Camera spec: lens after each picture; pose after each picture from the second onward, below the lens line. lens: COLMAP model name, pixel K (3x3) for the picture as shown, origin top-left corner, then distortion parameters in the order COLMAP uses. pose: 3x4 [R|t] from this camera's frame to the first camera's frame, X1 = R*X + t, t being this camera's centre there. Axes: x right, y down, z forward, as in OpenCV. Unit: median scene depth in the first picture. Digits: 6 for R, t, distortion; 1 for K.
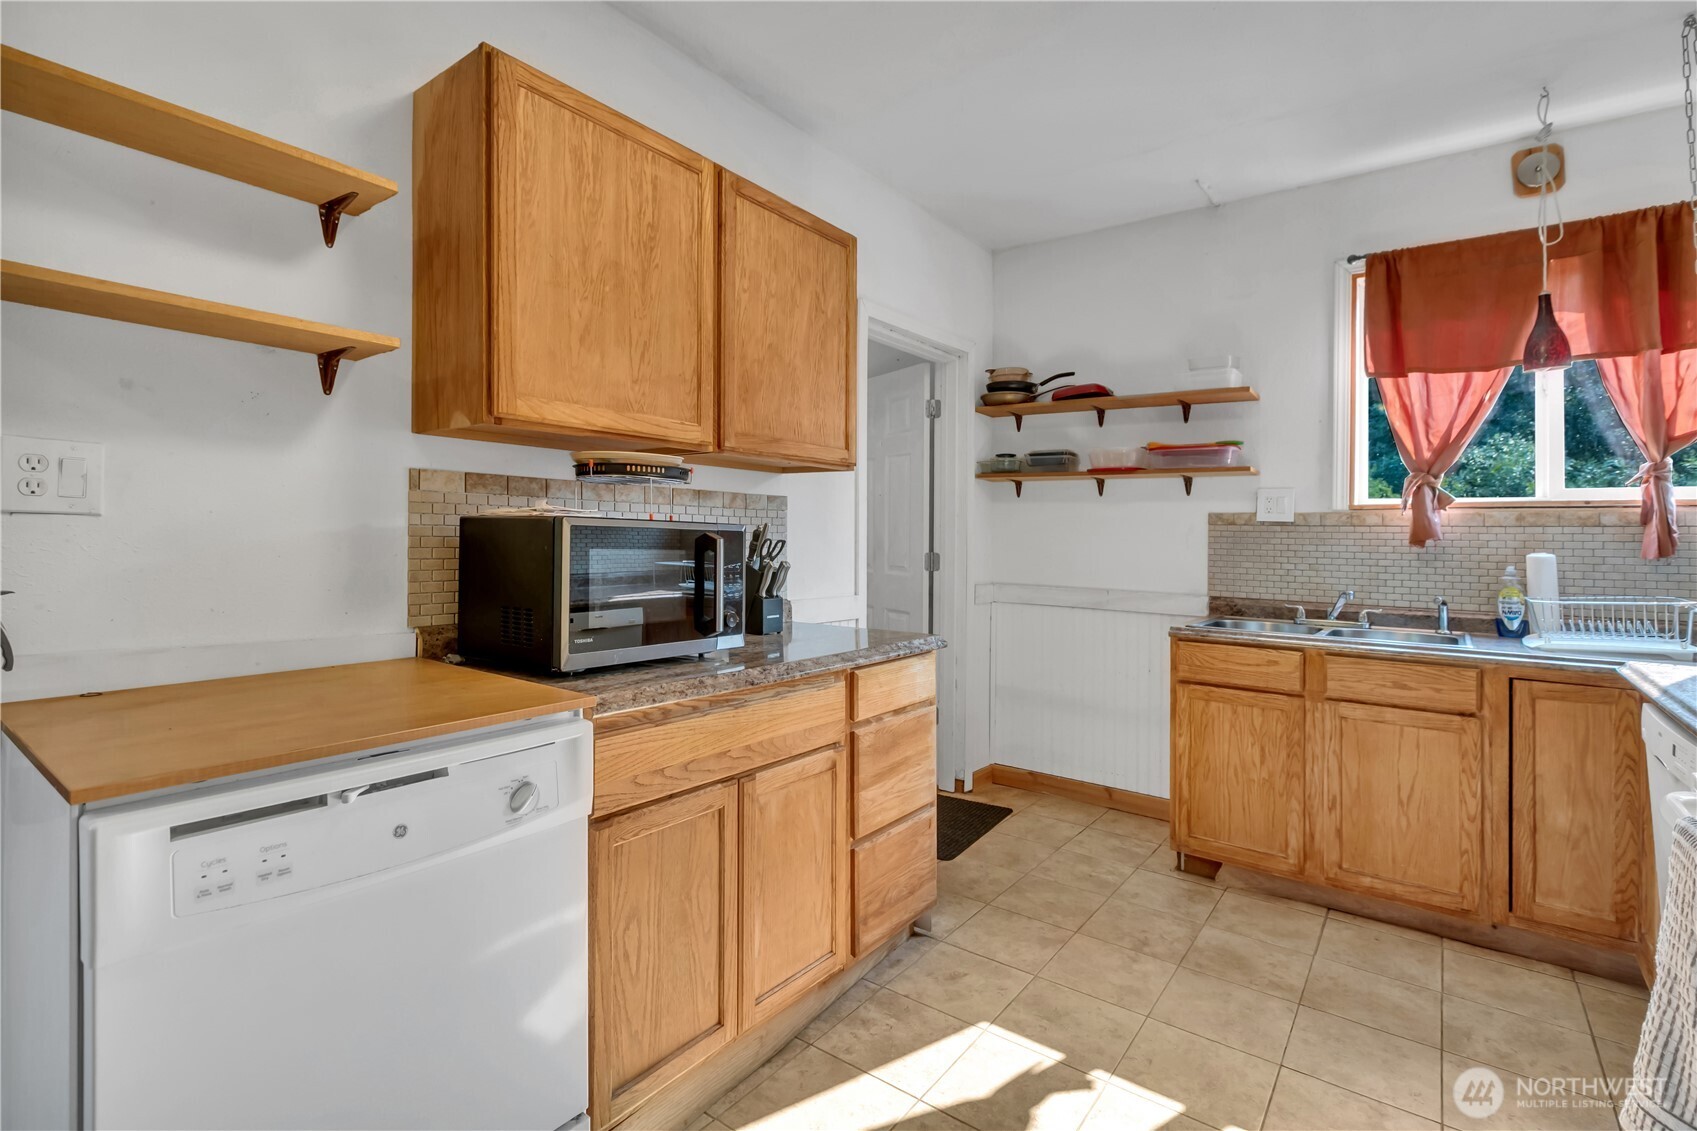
lens RADIAL K [[784.8, 0, 868.5], [0, 784.8, 556.9], [0, 0, 1]] dist [0.002710, 0.000482]
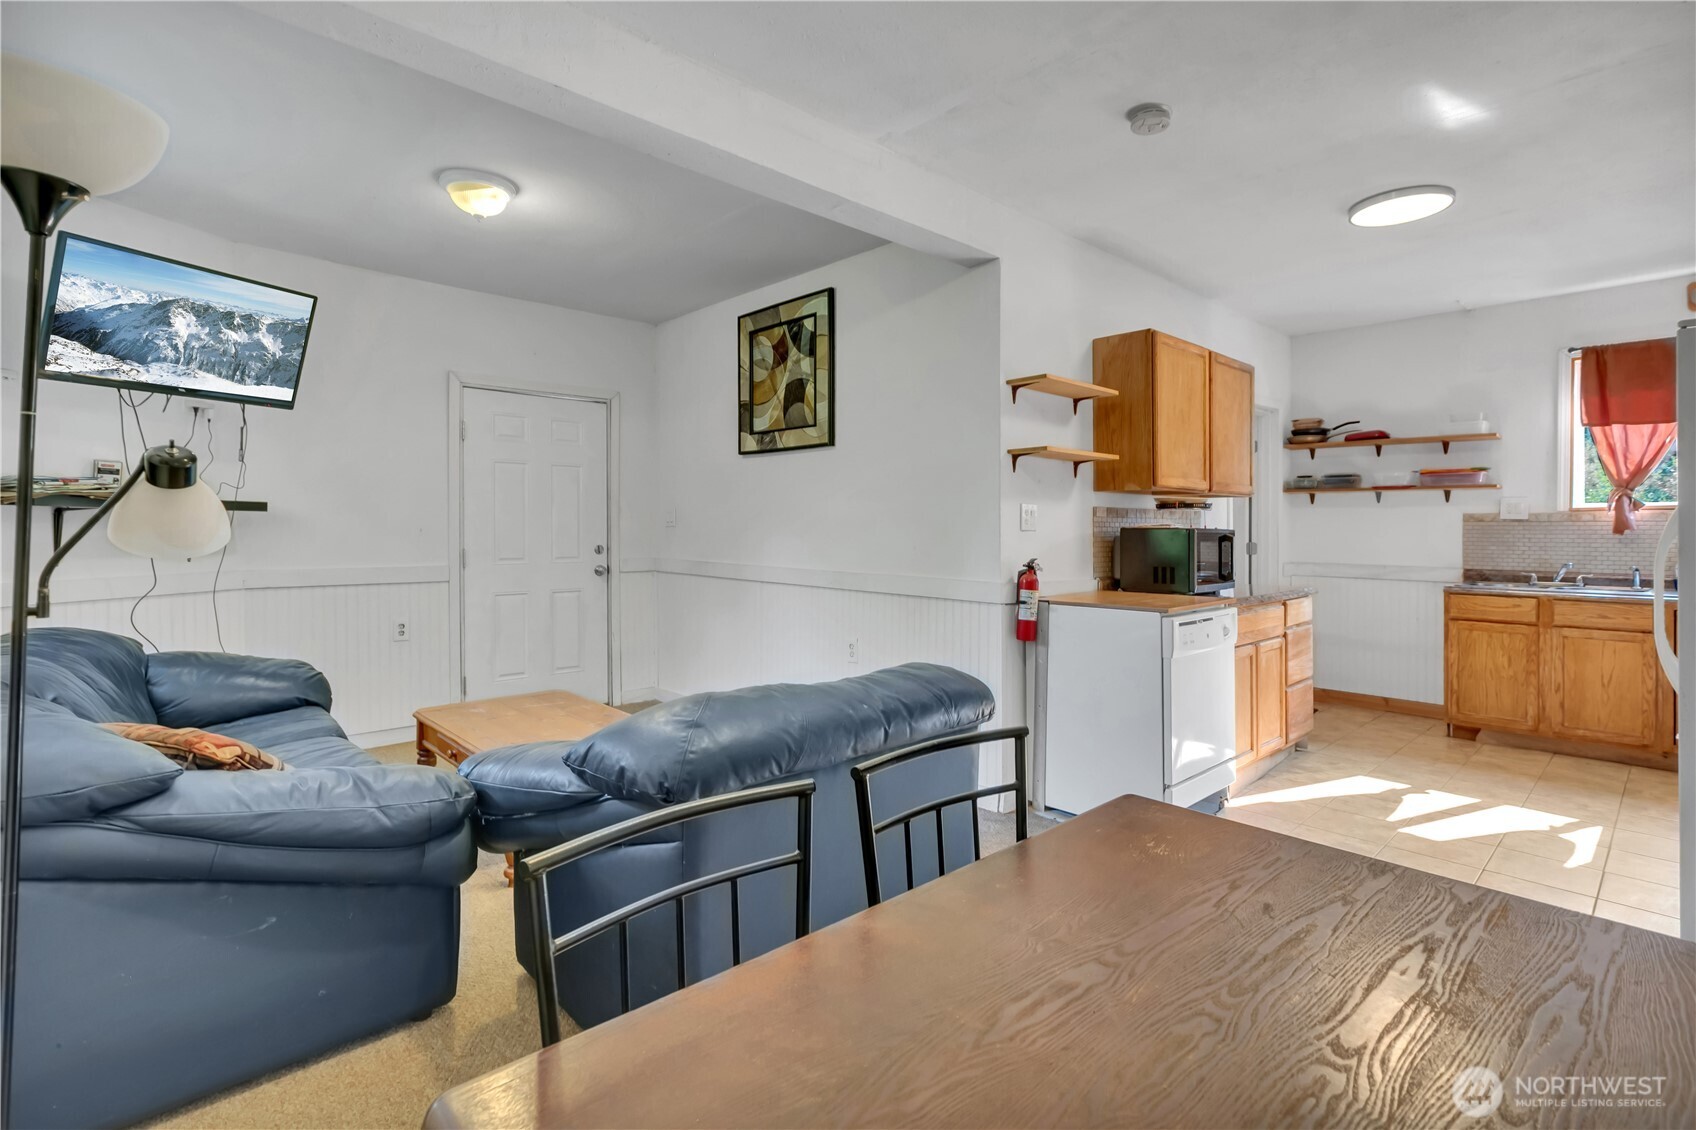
lens RADIAL K [[797.4, 0, 854.9], [0, 797.4, 563.3], [0, 0, 1]] dist [0.015631, -0.009750]
pose [[0.984248, -0.008021, -0.176608, -0.525925], [0.010591, 0.999851, 0.013615, 0.006342], [0.176473, -0.015271, 0.984187, -0.855787]]
